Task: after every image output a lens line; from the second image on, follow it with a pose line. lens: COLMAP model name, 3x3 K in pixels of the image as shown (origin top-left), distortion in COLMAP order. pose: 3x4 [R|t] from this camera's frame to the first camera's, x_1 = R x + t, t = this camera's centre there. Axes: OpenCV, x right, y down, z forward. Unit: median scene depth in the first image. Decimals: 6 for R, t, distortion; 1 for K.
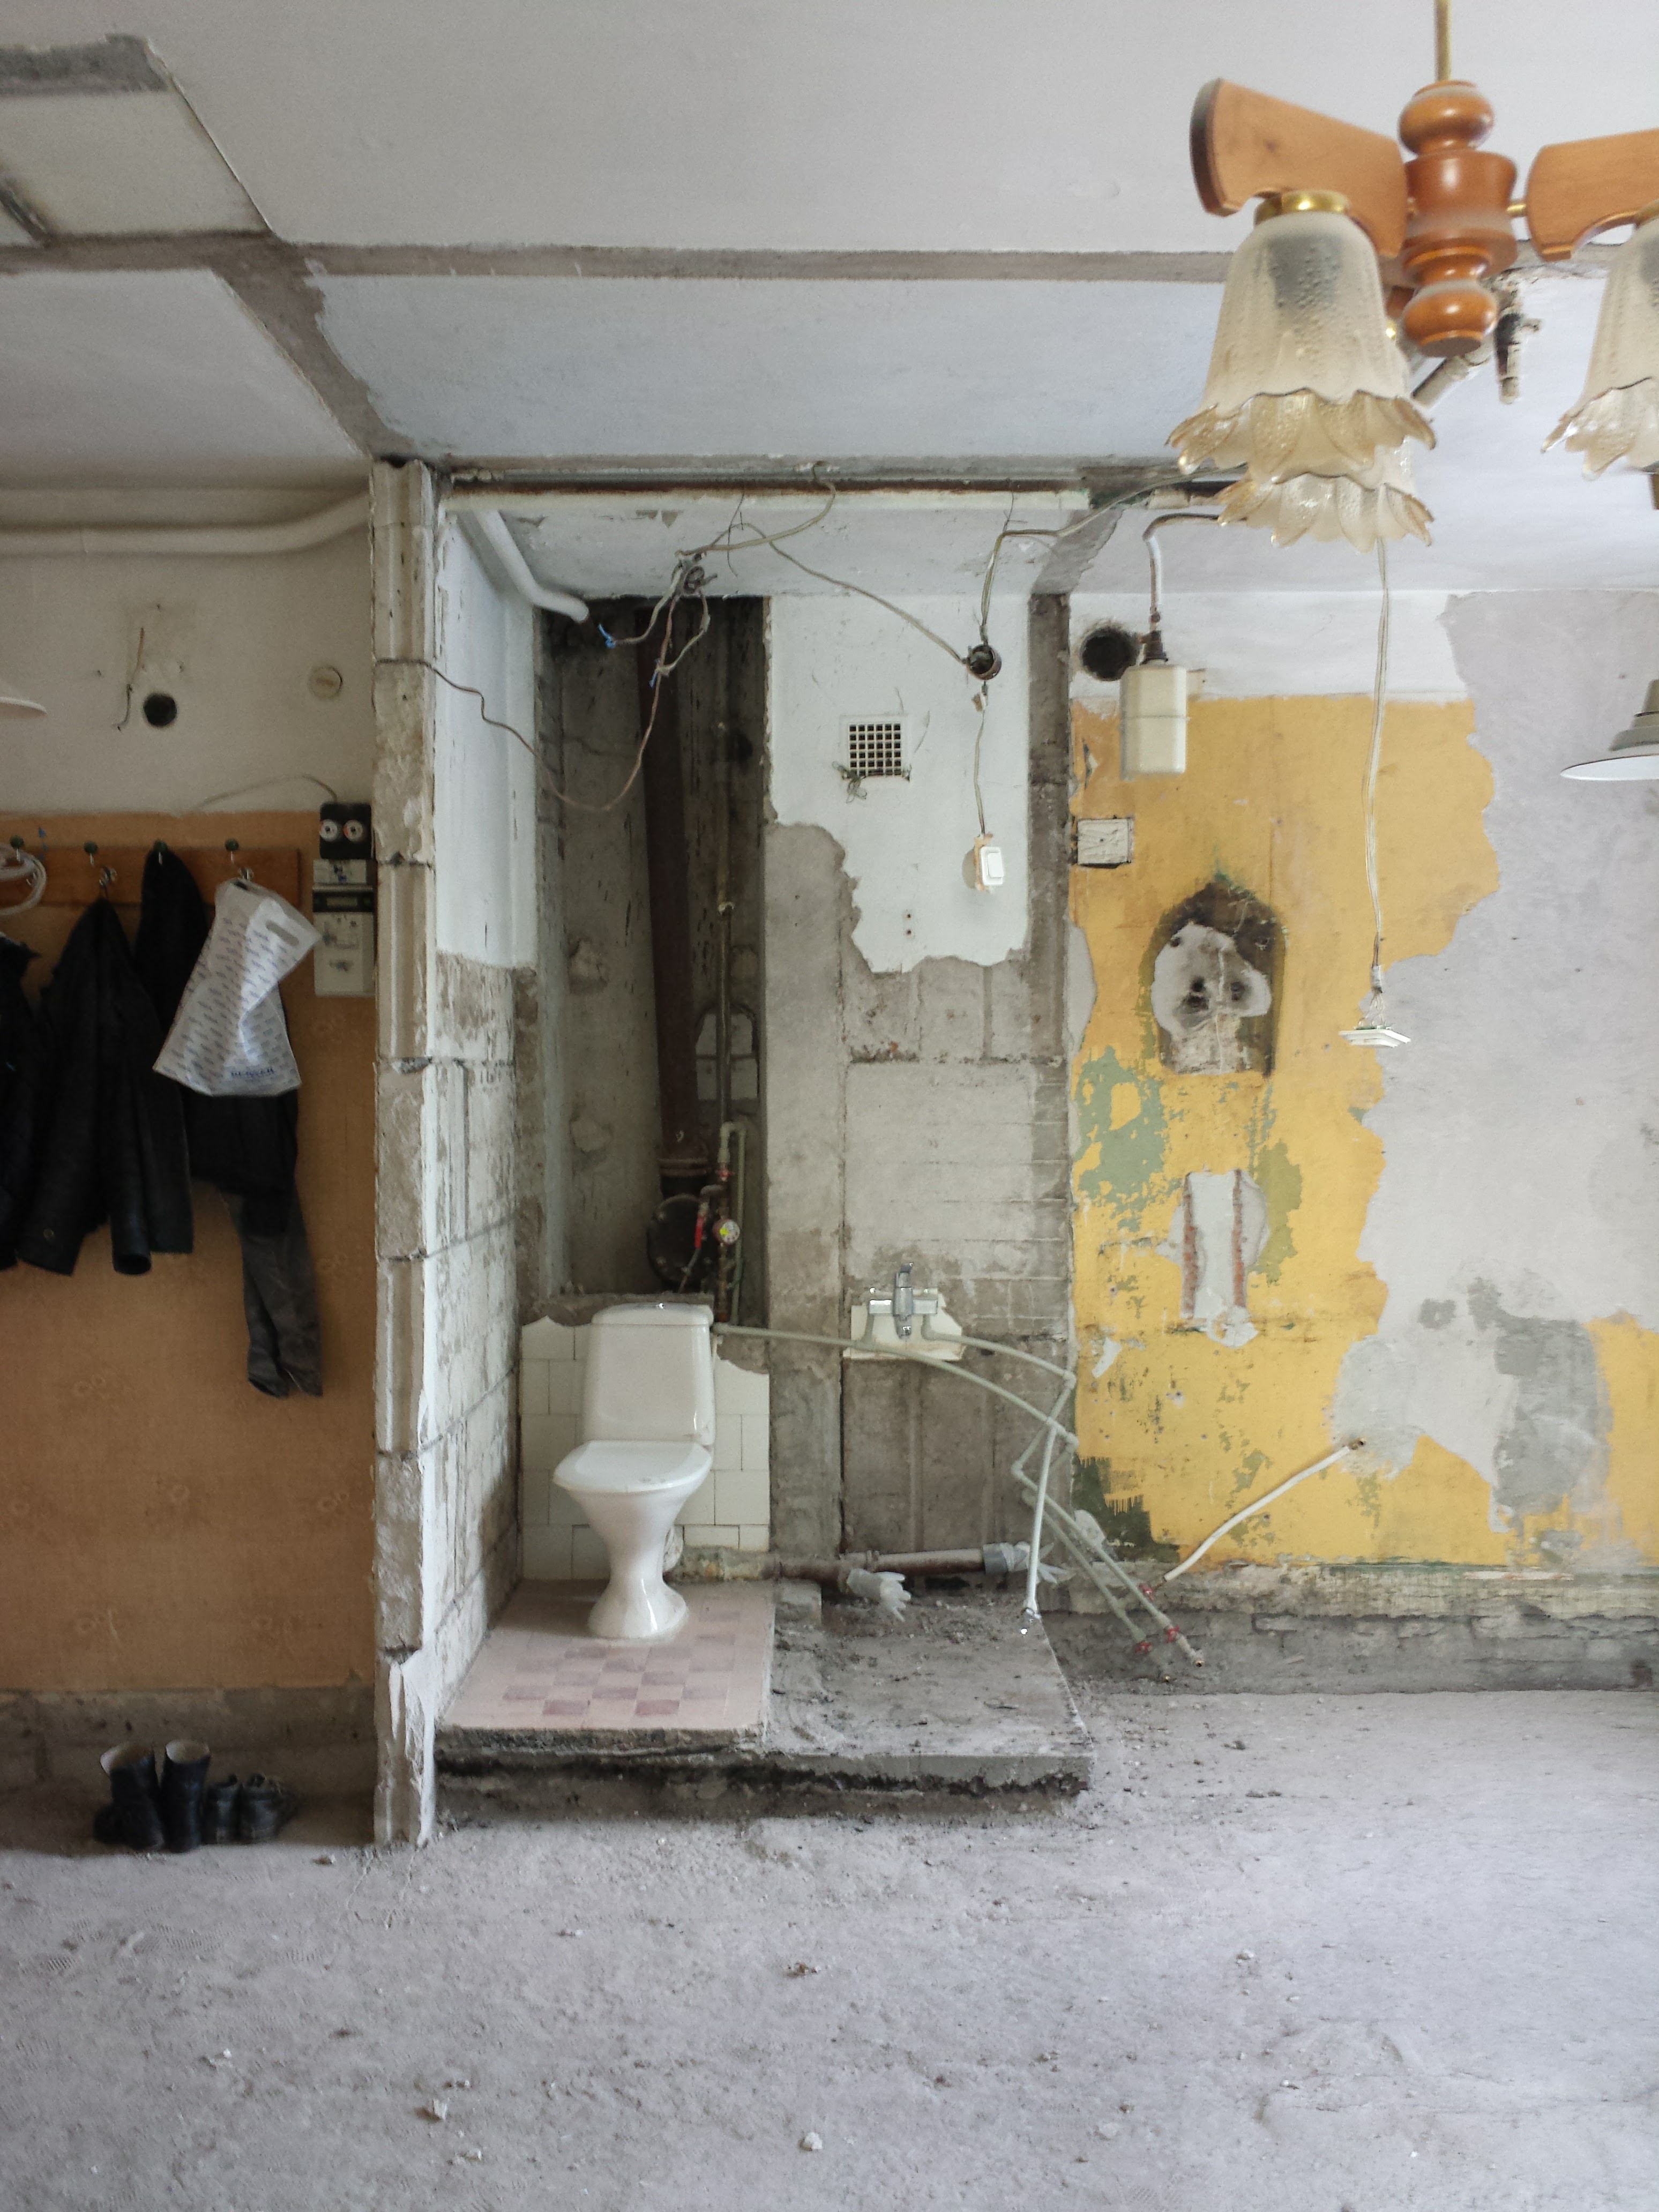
lens RADIAL K [[2018.1, 0, 812.6], [0, 2018.1, 1125.3], [0, 0, 1]] dist [0.136771, -0.299137]
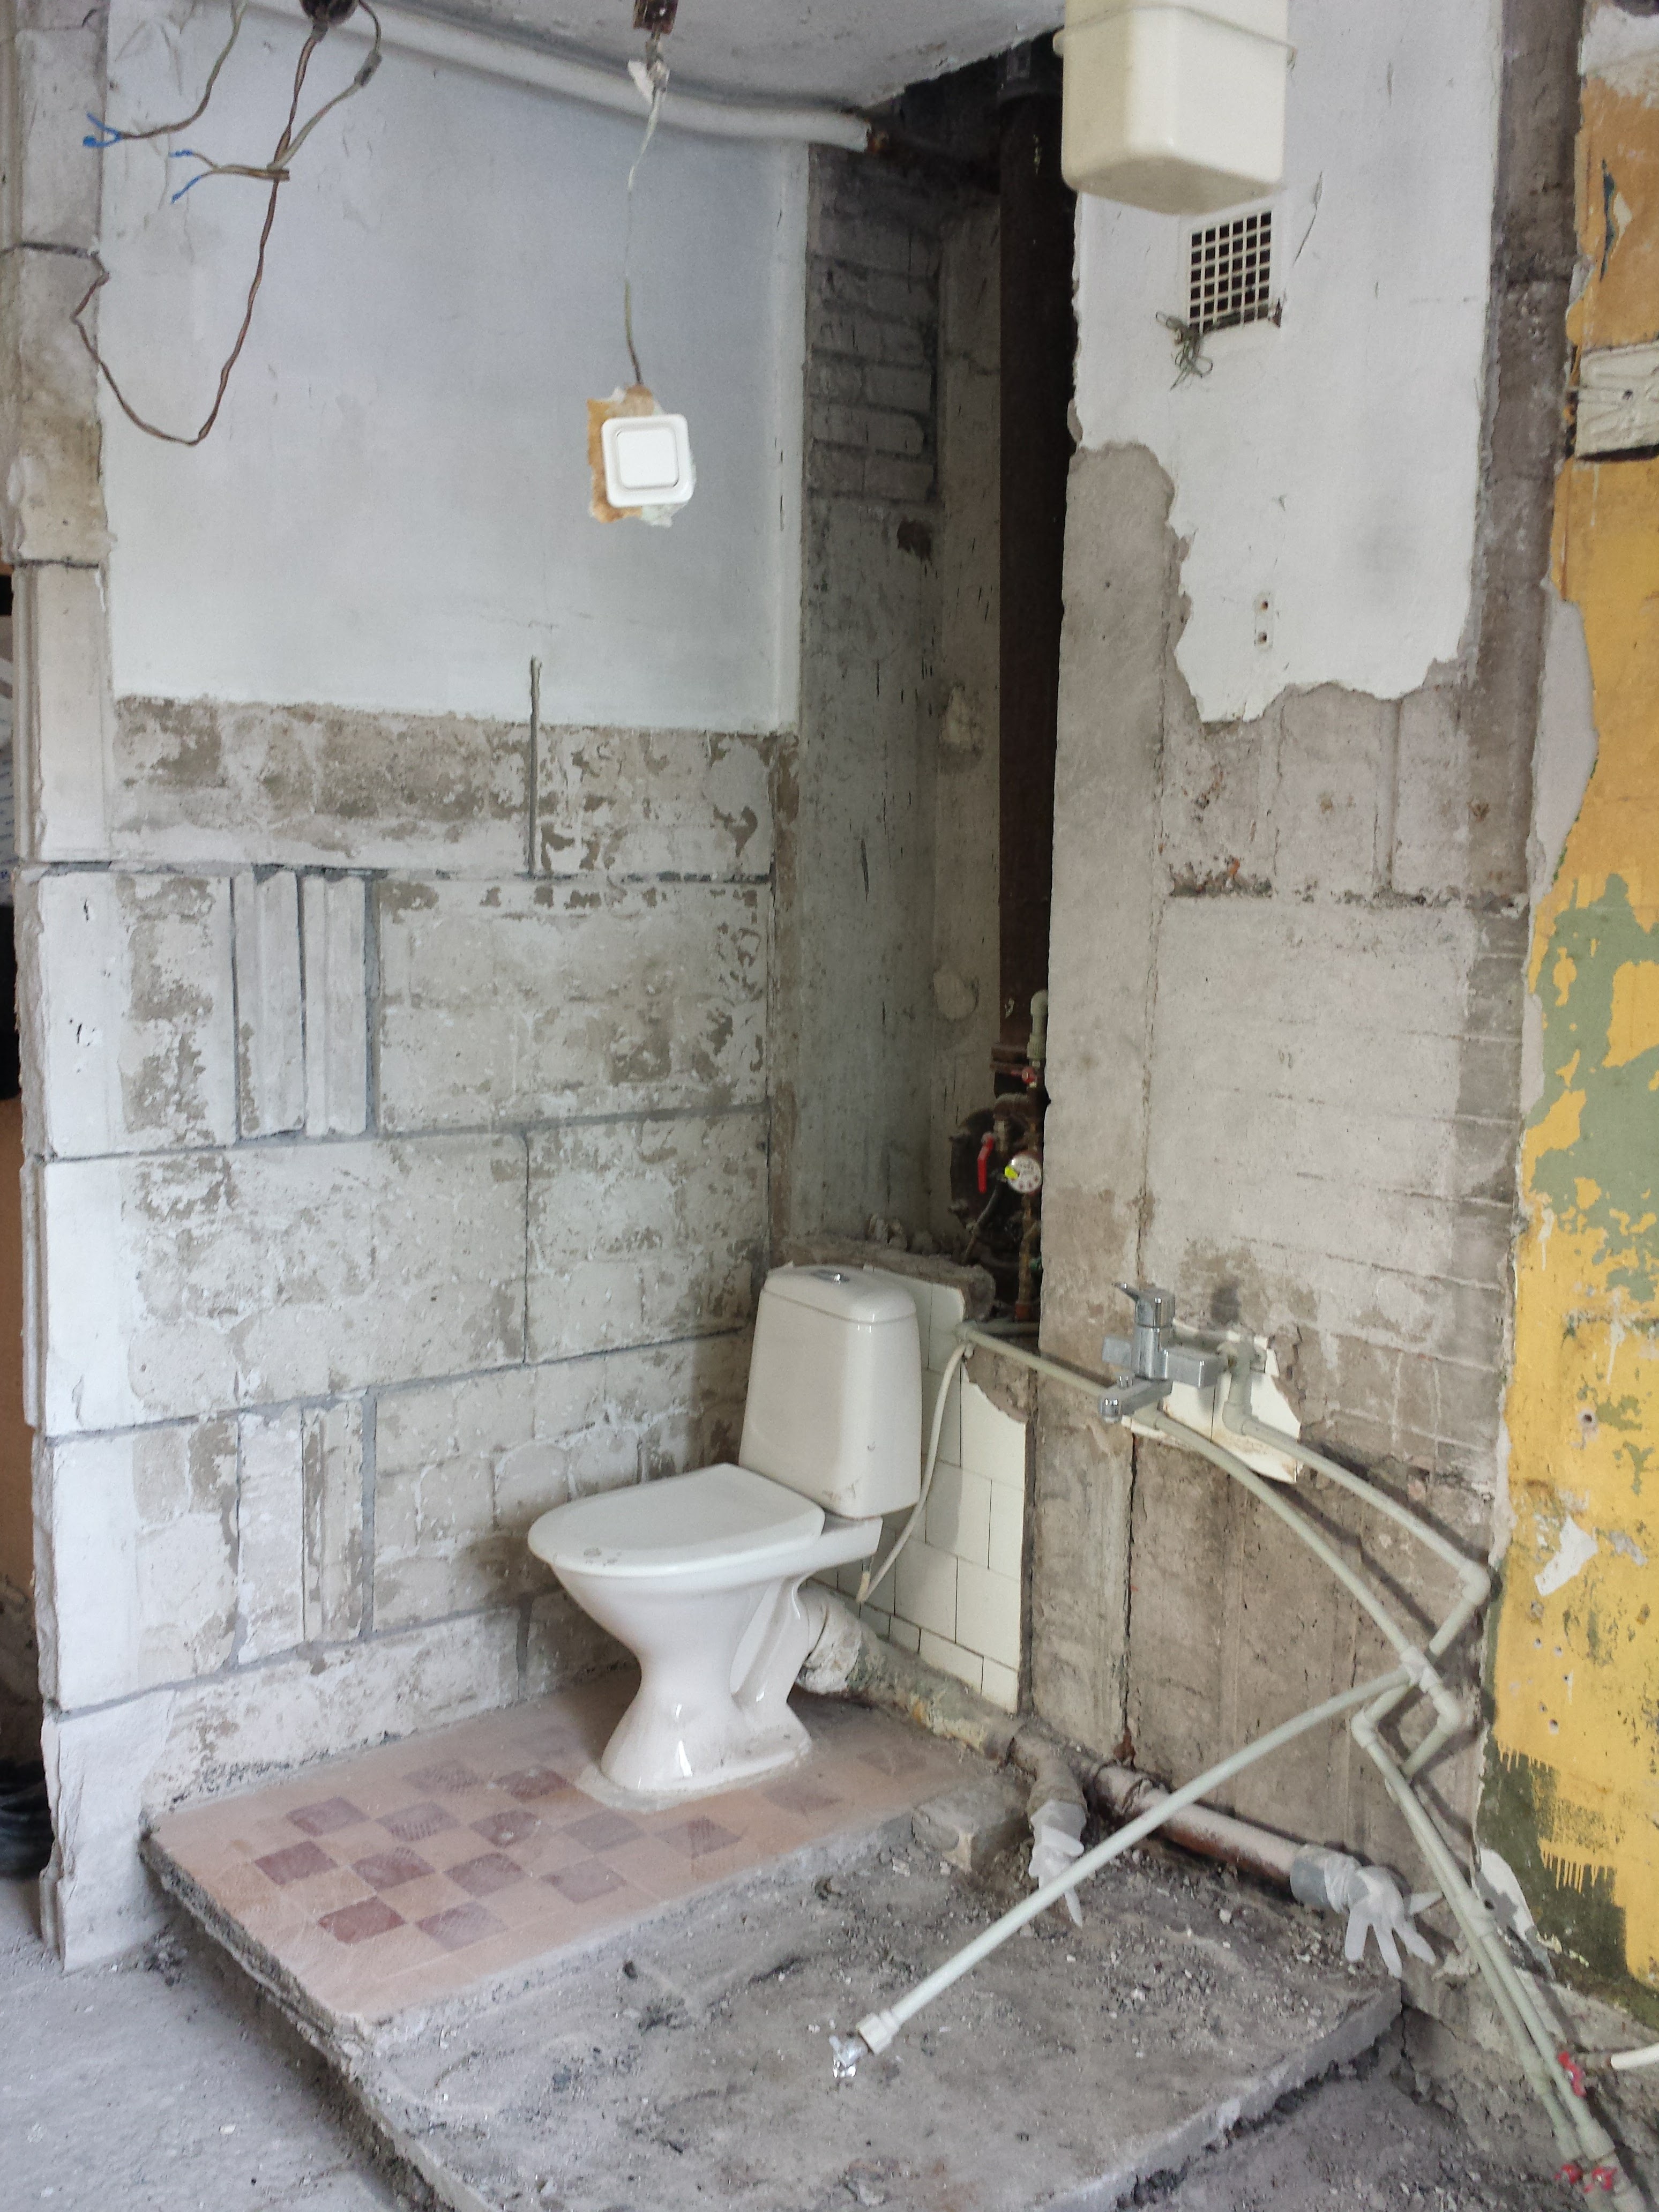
lens RADIAL K [[2018.1, 0, 812.6], [0, 2018.1, 1125.3], [0, 0, 1]] dist [0.136771, -0.299137]
pose [[0.660355, 0.119022, -0.741462, 0.365051], [-0.048418, 0.992054, 0.116126, -0.028318], [0.749391, -0.040784, 0.660870, 0.570740]]
